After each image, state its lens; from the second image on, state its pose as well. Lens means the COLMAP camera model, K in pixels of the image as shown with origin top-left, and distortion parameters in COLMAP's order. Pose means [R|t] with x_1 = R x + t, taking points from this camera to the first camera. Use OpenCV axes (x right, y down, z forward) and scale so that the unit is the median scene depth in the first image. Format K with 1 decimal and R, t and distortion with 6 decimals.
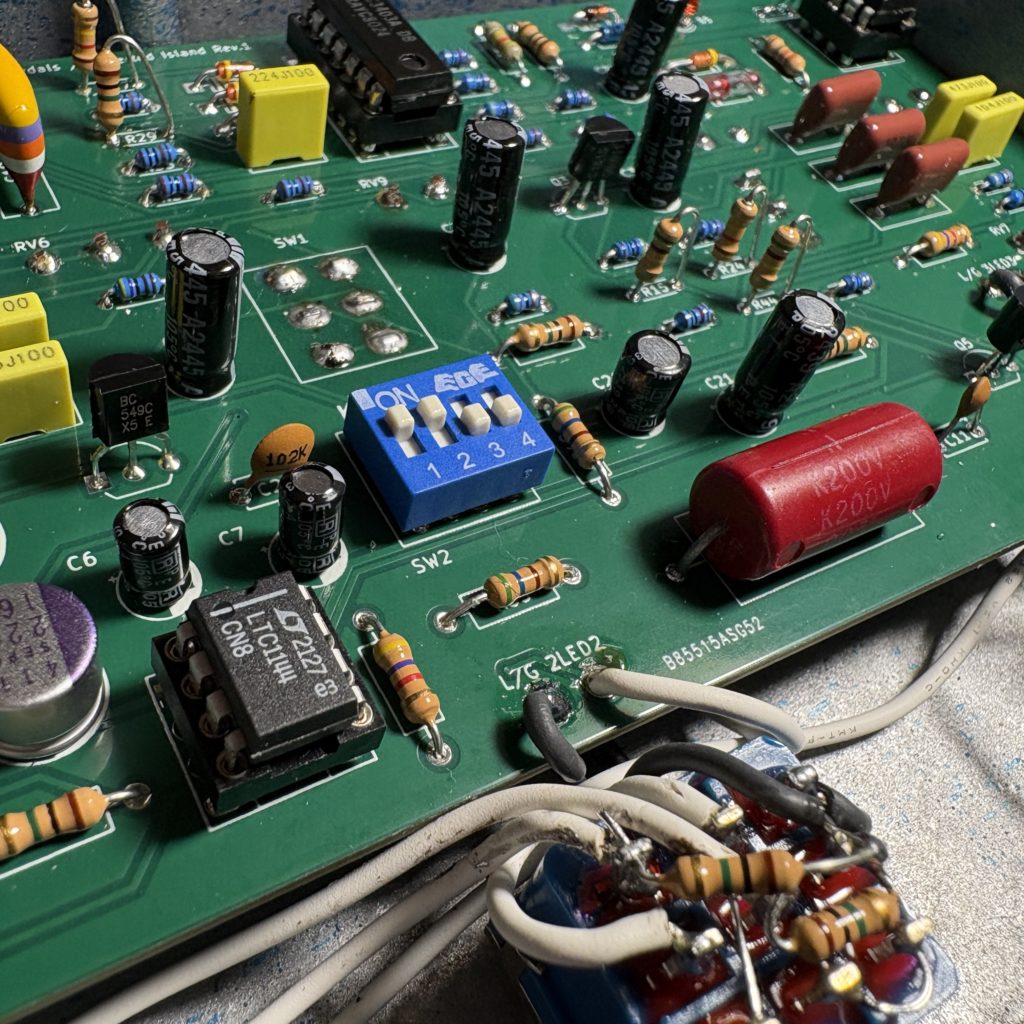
lens RADIAL K [[1072.1, 0, 512.0], [0, 1072.1, 512.0], [0, 0, 1]] dist [-0.001833, -0.006267]
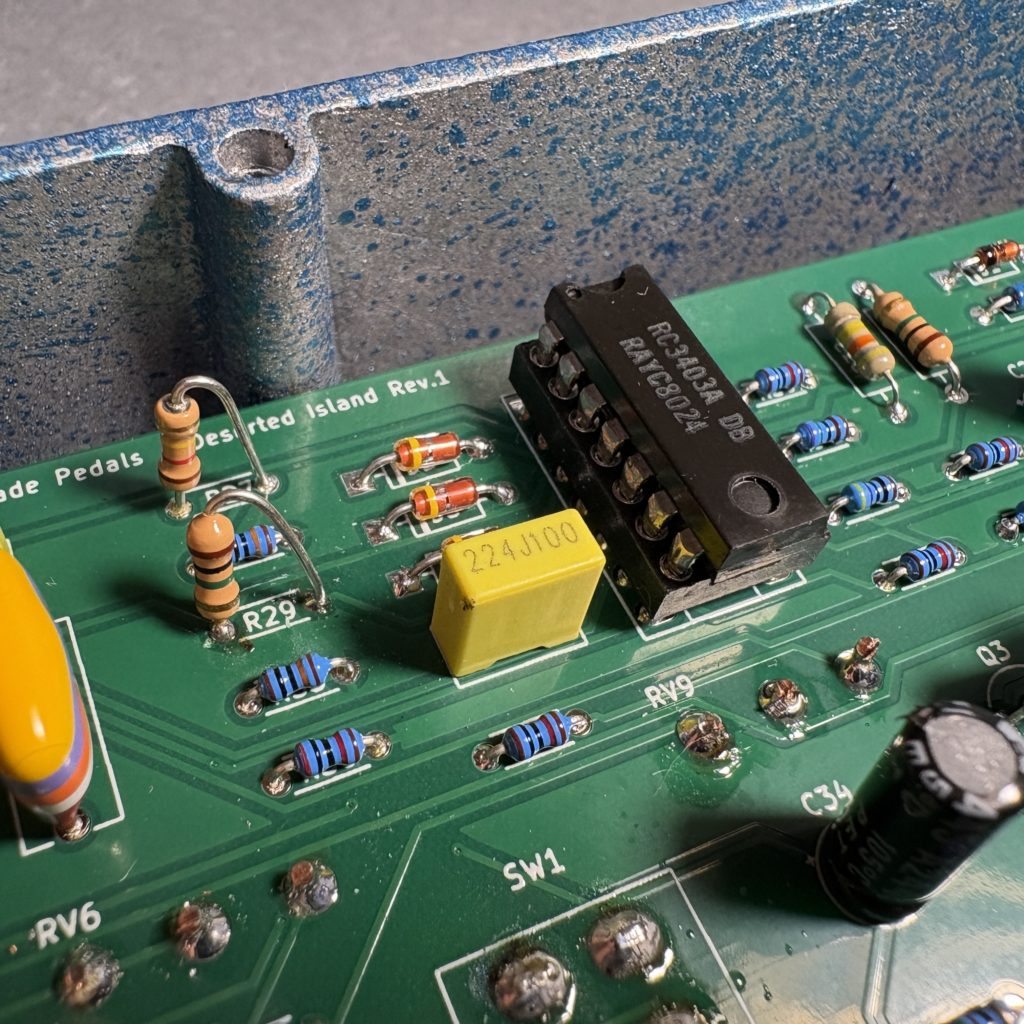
lens RADIAL K [[1114.8, 0, 512.0], [0, 1114.8, 512.0], [0, 0, 1]] dist [-0.012513, 0.015740]
pose [[0.991450, 0.023030, -0.128435, -0.137508], [-0.020049, 0.999500, 0.024452, -0.409453], [0.128934, -0.021668, 0.991416, 0.411913]]
